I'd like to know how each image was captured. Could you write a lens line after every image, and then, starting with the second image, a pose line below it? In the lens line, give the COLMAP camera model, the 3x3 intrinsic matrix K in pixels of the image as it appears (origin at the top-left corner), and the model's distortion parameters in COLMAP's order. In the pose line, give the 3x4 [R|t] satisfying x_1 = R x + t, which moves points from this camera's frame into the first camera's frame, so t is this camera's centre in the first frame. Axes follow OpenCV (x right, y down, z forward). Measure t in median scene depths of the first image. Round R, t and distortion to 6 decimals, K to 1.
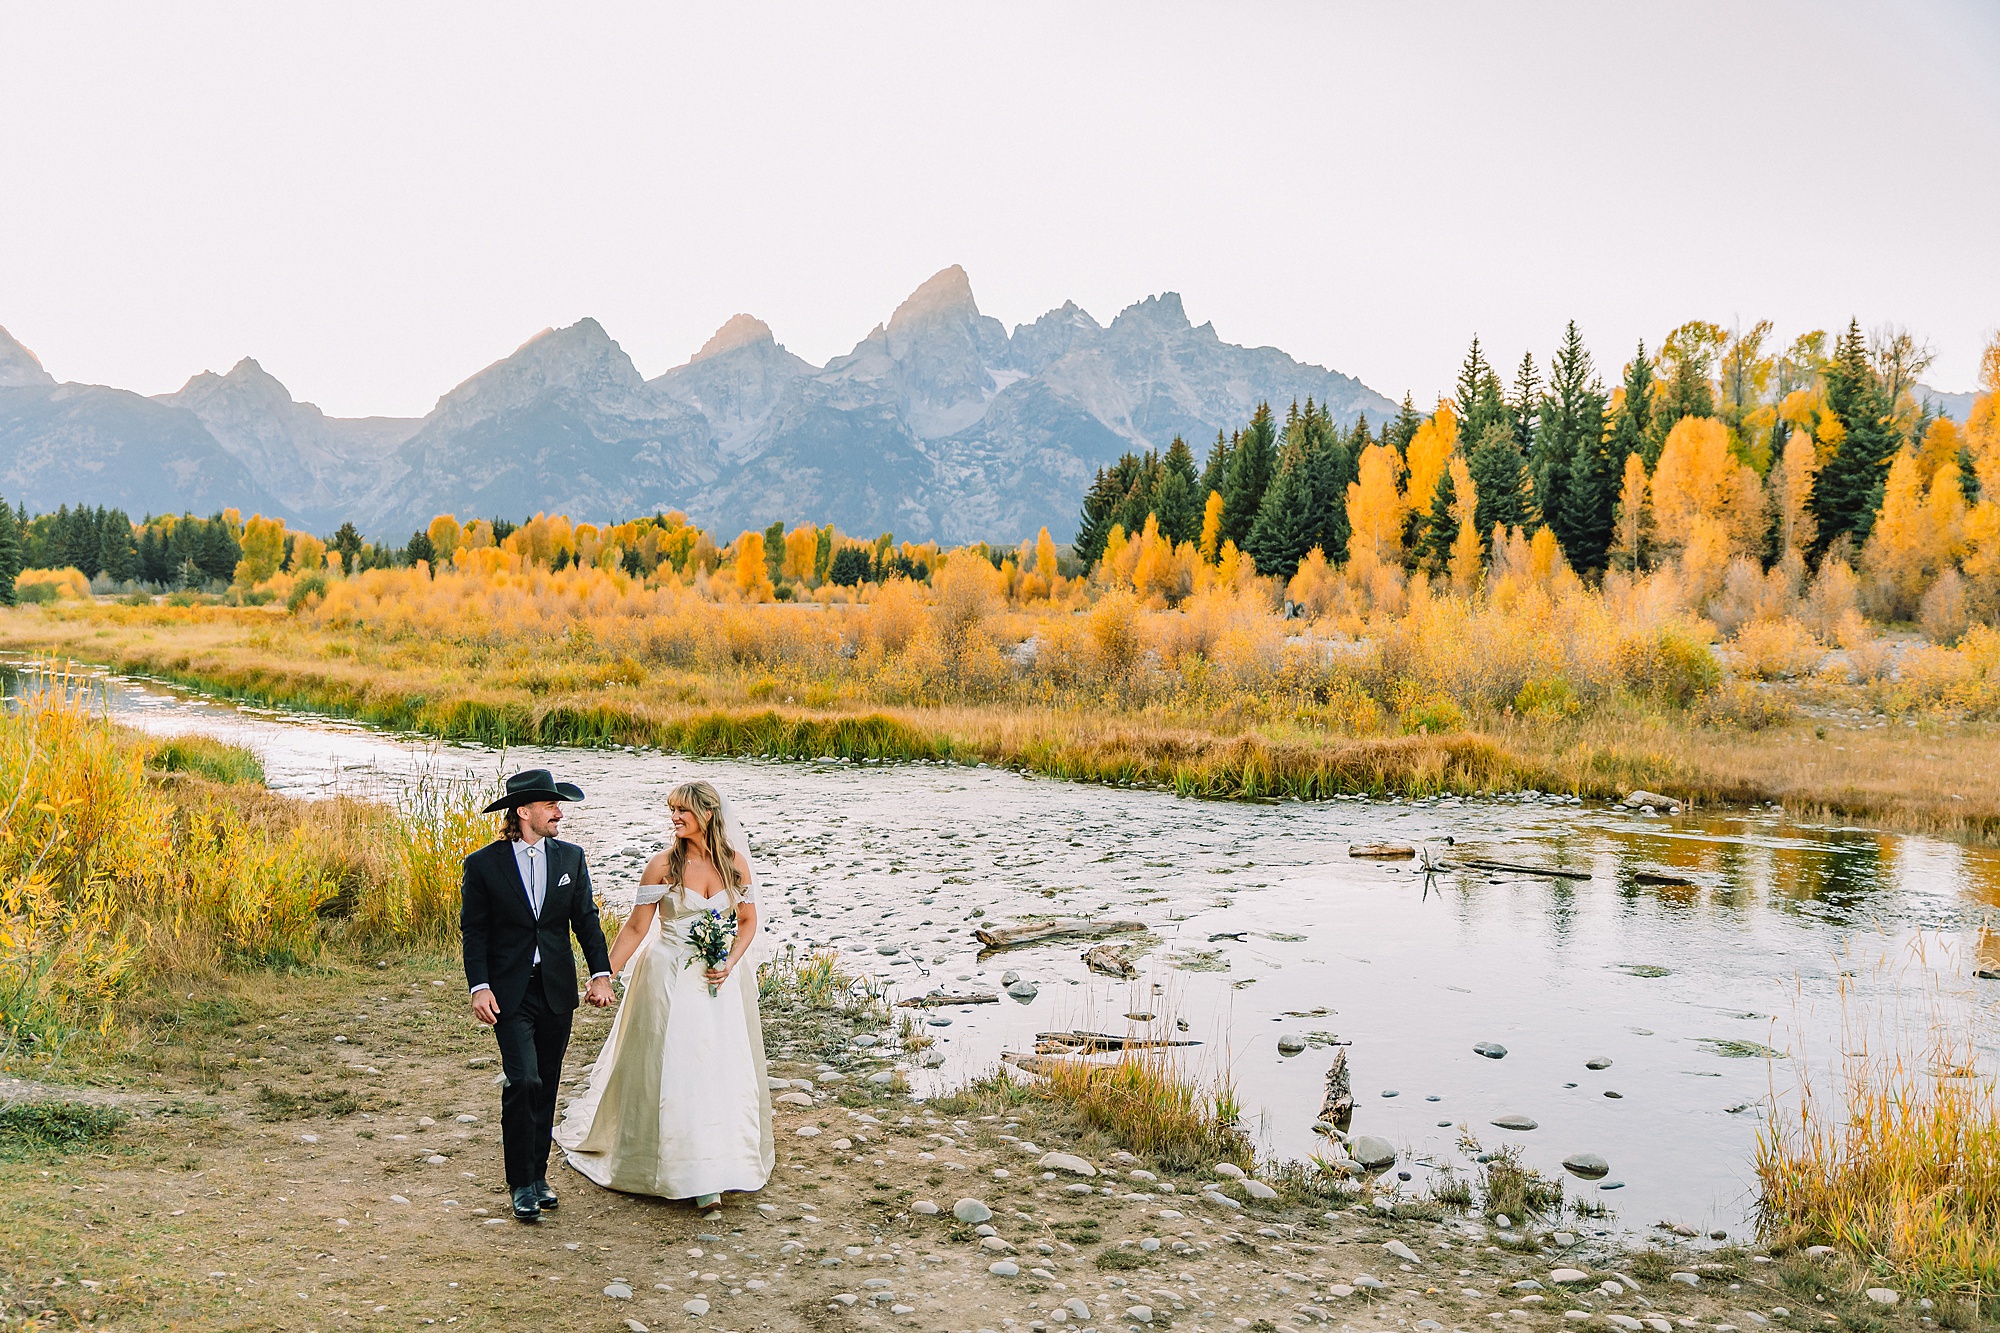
lens RADIAL K [[1766.8, 0, 951.4], [0, 1766.8, 628.0], [0, 0, 1]] dist [-0.015167, 0.022900]
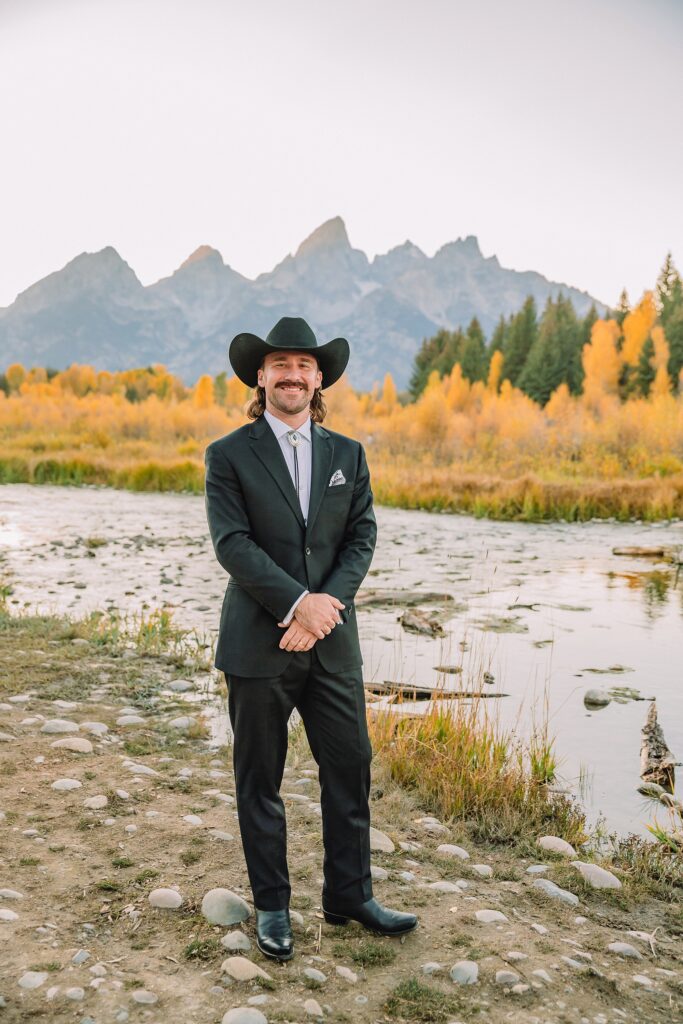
lens RADIAL K [[955.6, 0, 320.9], [0, 955.6, 529.1], [0, 0, 1]] dist [-0.013125, 0.000000]
pose [[0.999588, 0.018961, -0.021544, 0.015398], [-0.017677, 0.998143, 0.058286, 0.038784], [0.022609, -0.057882, 0.998067, 0.161032]]
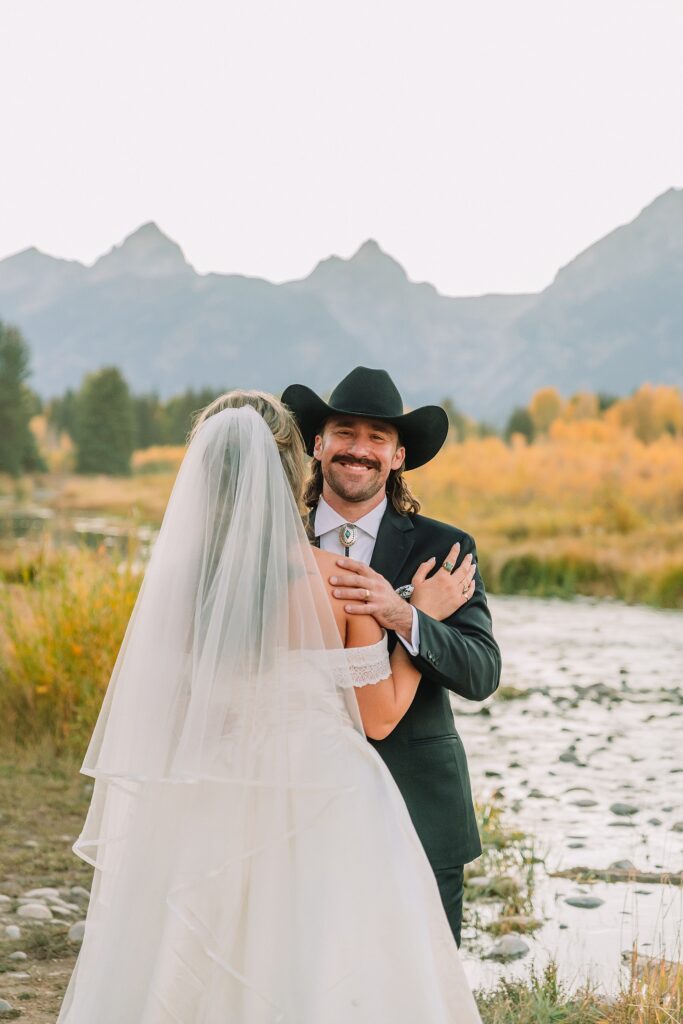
lens RADIAL K [[1804.1, 0, 384.7], [0, 1804.1, 506.6], [0, 0, 1]] dist [0.099939, 0.000000]
pose [[0.893302, 0.001618, -0.449454, 0.082993], [-0.017149, 0.999388, -0.030486, 0.037011], [0.449130, 0.034941, 0.892783, 0.136399]]
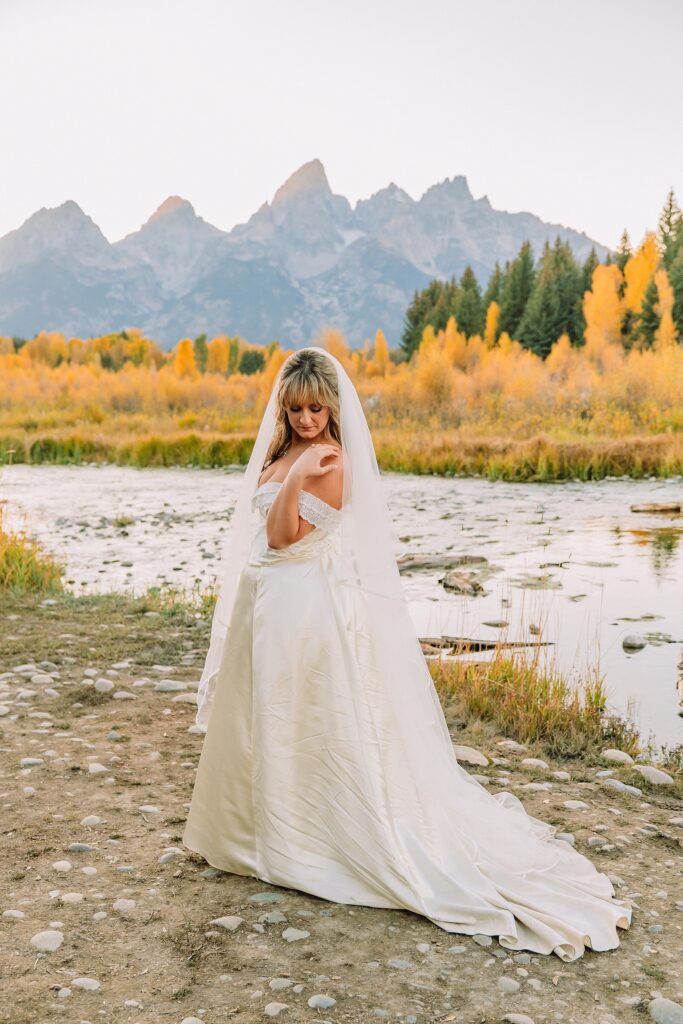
lens RADIAL K [[1031.1, 0, 330.7], [0, 1031.1, 575.7], [0, 0, 1]] dist [-0.005118, 0.000000]
pose [[0.999671, -0.023760, 0.009676, -0.002740], [0.022238, 0.990597, 0.134992, 0.035371], [-0.012792, -0.134732, 0.990799, 0.125224]]
